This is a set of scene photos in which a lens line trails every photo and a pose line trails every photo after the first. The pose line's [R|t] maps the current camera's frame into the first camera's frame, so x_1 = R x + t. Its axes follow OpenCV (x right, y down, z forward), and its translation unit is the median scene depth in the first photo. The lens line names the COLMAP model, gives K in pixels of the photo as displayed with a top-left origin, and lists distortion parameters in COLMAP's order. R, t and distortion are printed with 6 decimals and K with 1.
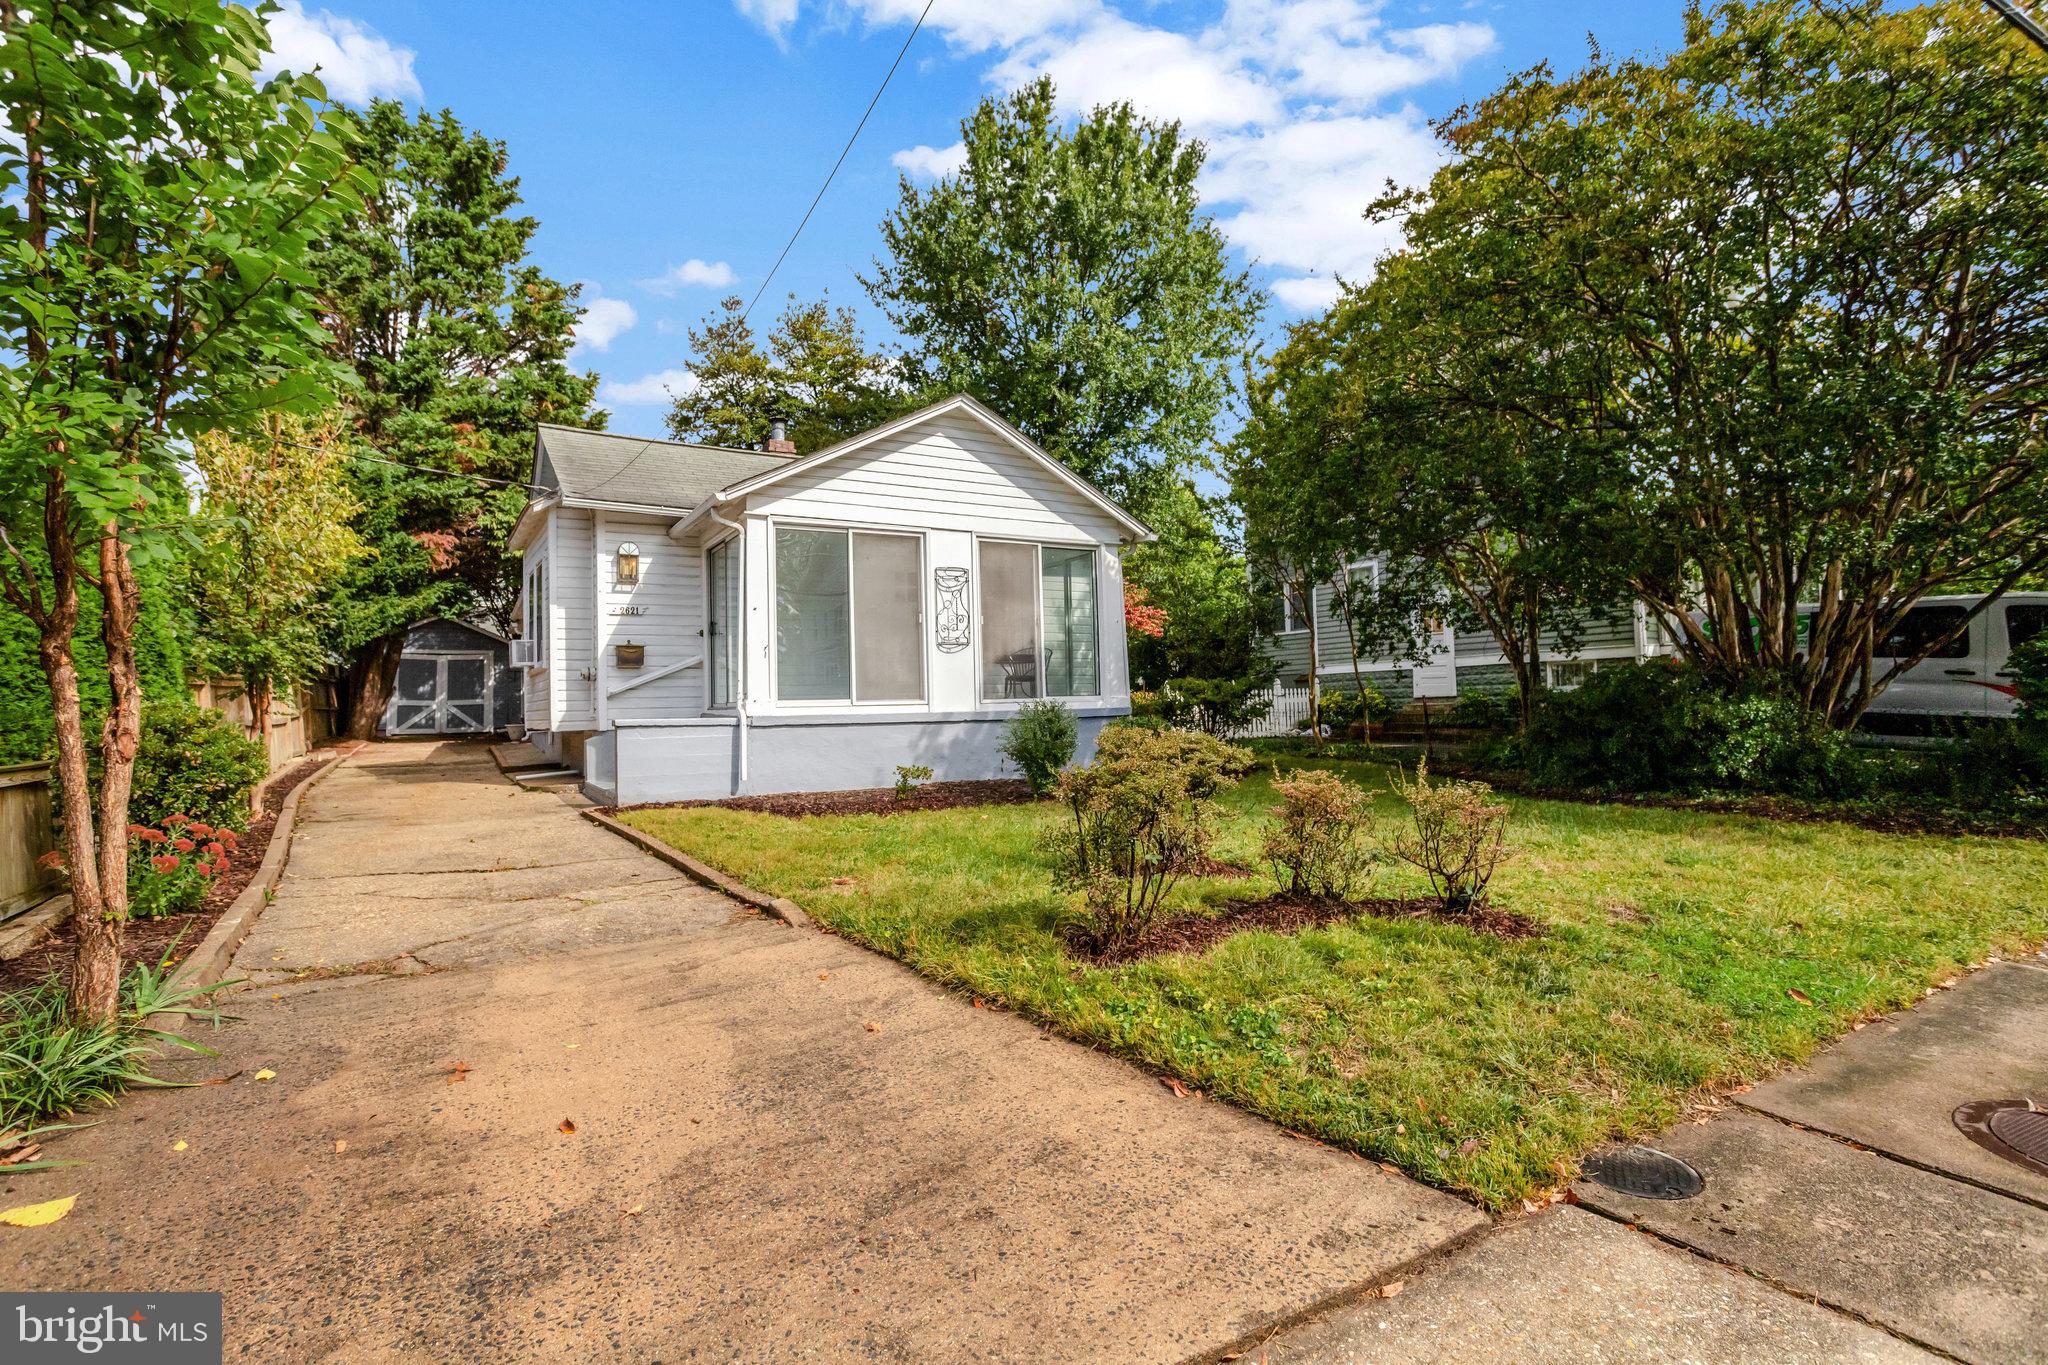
lens RADIAL K [[1017.3, 0, 1019.8], [0, 1017.3, 677.6], [0, 0, 1]] dist [-0.017137, 0.007549]
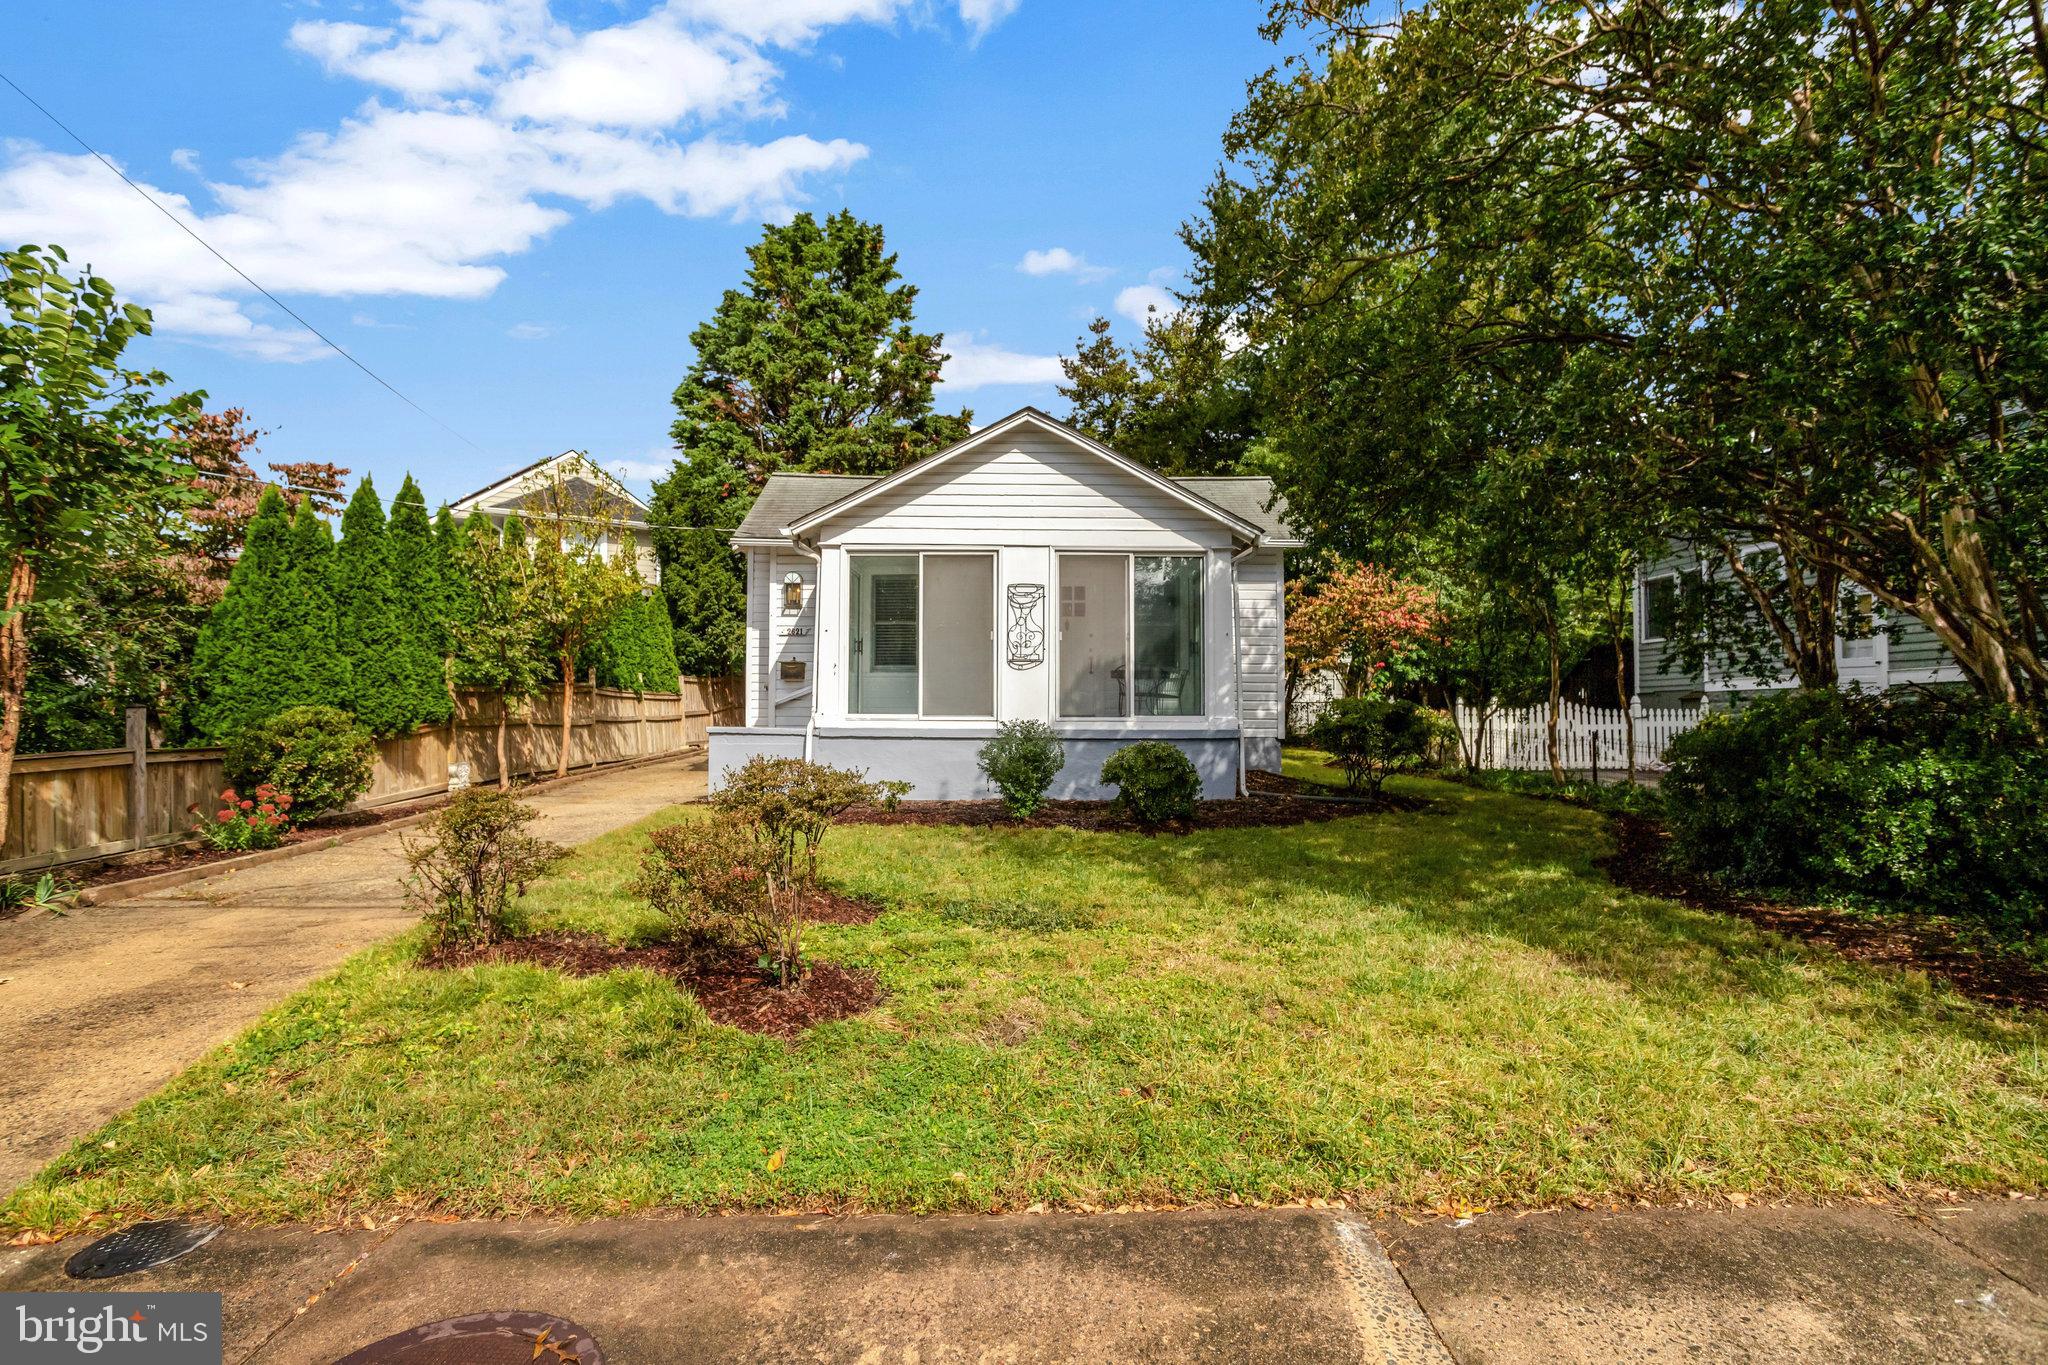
lens RADIAL K [[1017.3, 0, 1019.4], [0, 1017.3, 686.2], [0, 0, 1]] dist [-0.017137, 0.007549]
pose [[0.859671, 0.013248, -0.510676, 0.435097], [-0.009779, 0.999907, 0.009478, -0.017456], [0.510754, -0.003154, 0.859721, 0.139557]]
